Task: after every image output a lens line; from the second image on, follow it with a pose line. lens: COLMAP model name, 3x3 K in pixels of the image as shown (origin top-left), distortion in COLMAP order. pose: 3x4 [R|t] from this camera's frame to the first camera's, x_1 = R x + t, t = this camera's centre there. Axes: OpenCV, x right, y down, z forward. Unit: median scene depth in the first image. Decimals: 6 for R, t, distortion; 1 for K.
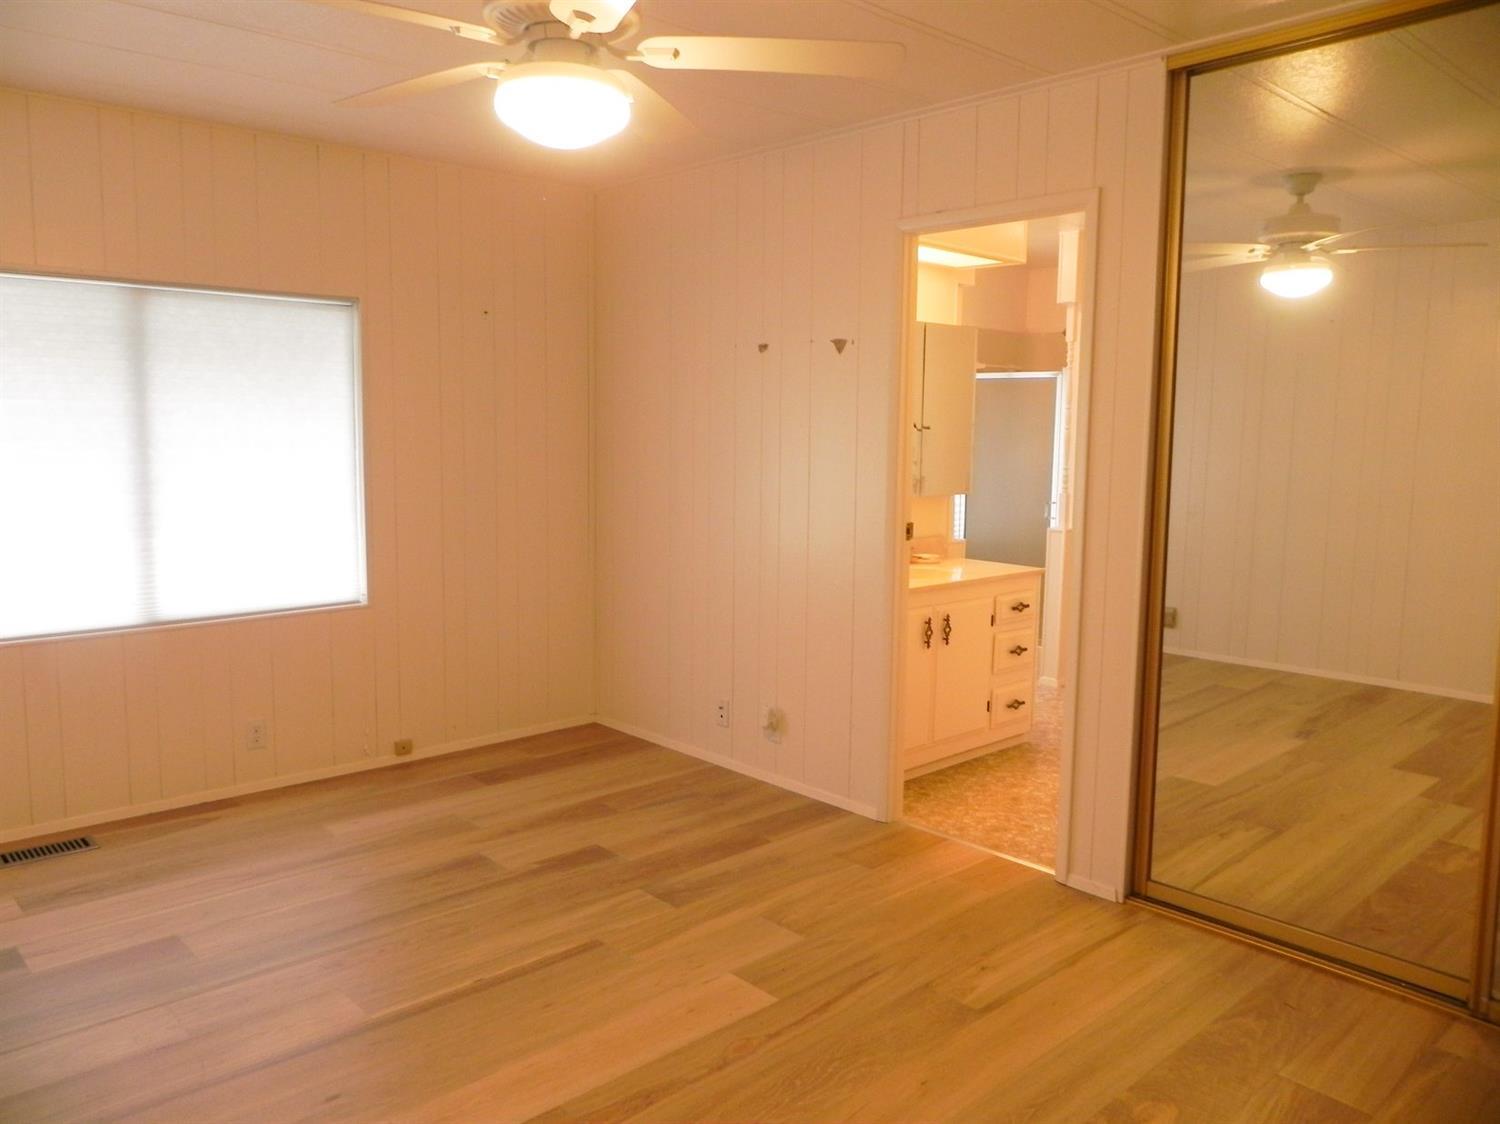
lens RADIAL K [[1119.7, 0, 754.8], [0, 1119.7, 562.3], [0, 0, 1]] dist [-0.019821, 0.036138]
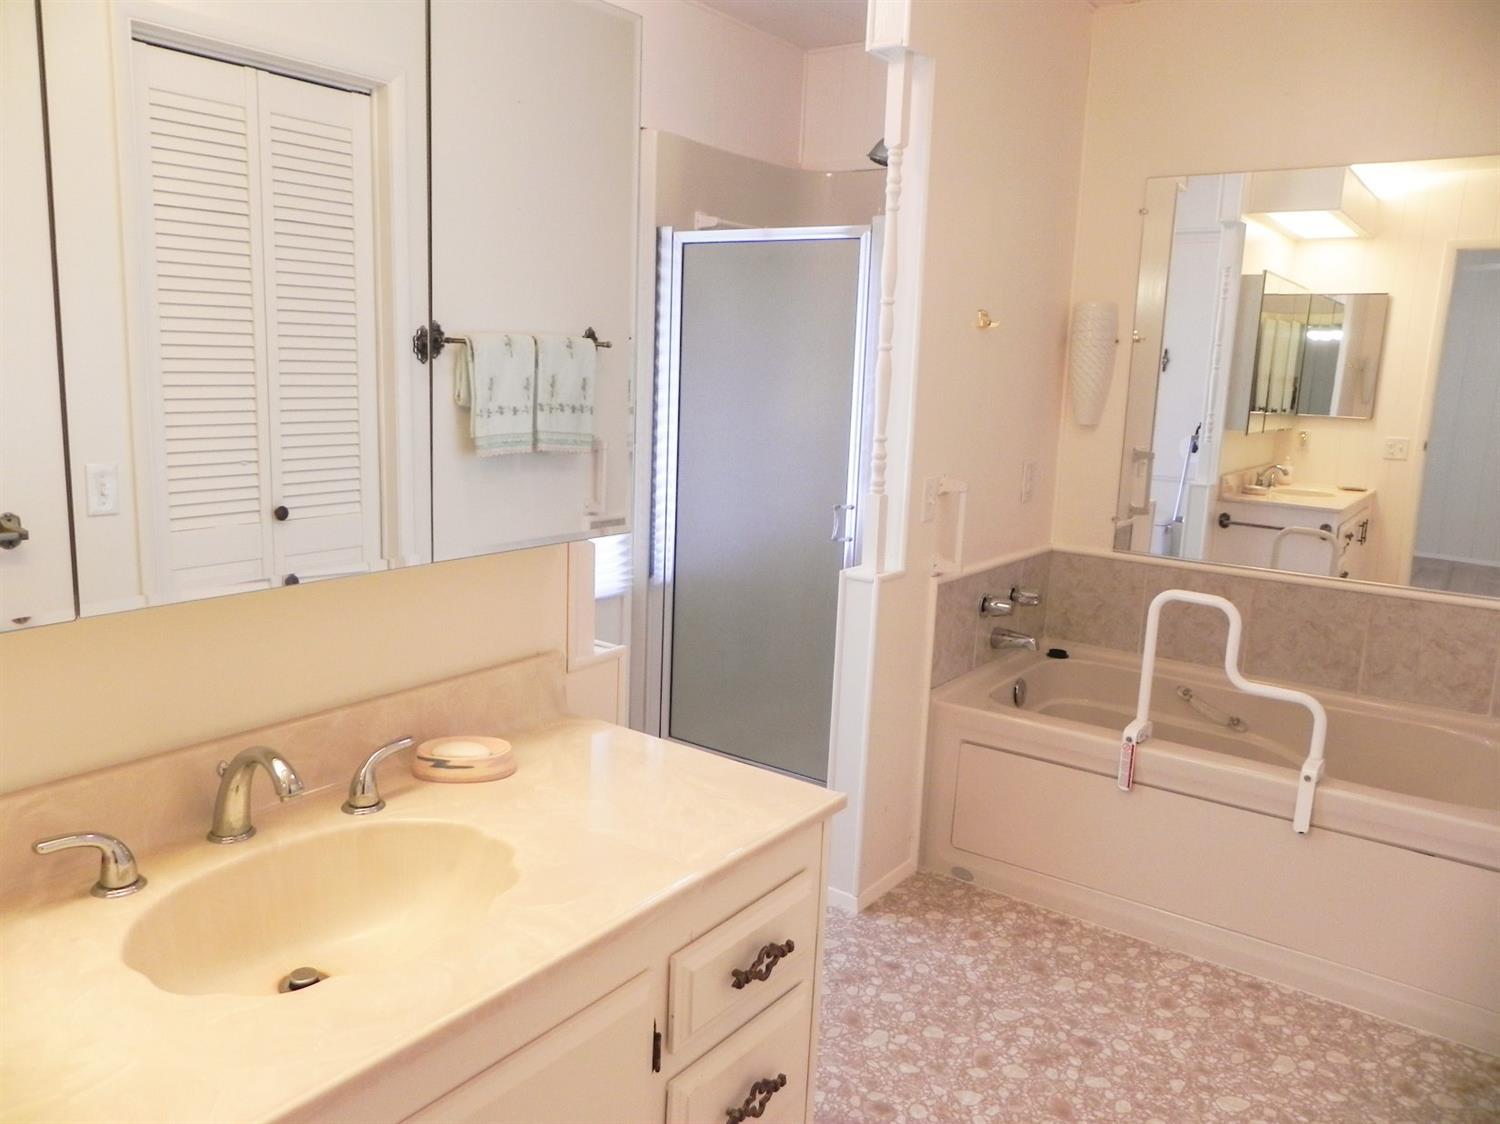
lens RADIAL K [[1119.7, 0, 747.7], [0, 1119.7, 560.2], [0, 0, 1]] dist [-0.019821, 0.036138]
pose [[0.982540, -0.011565, 0.185689, 0.144854], [0.000485, 0.998222, 0.059605, -0.063739], [-0.186048, -0.058475, 0.980799, 0.578125]]
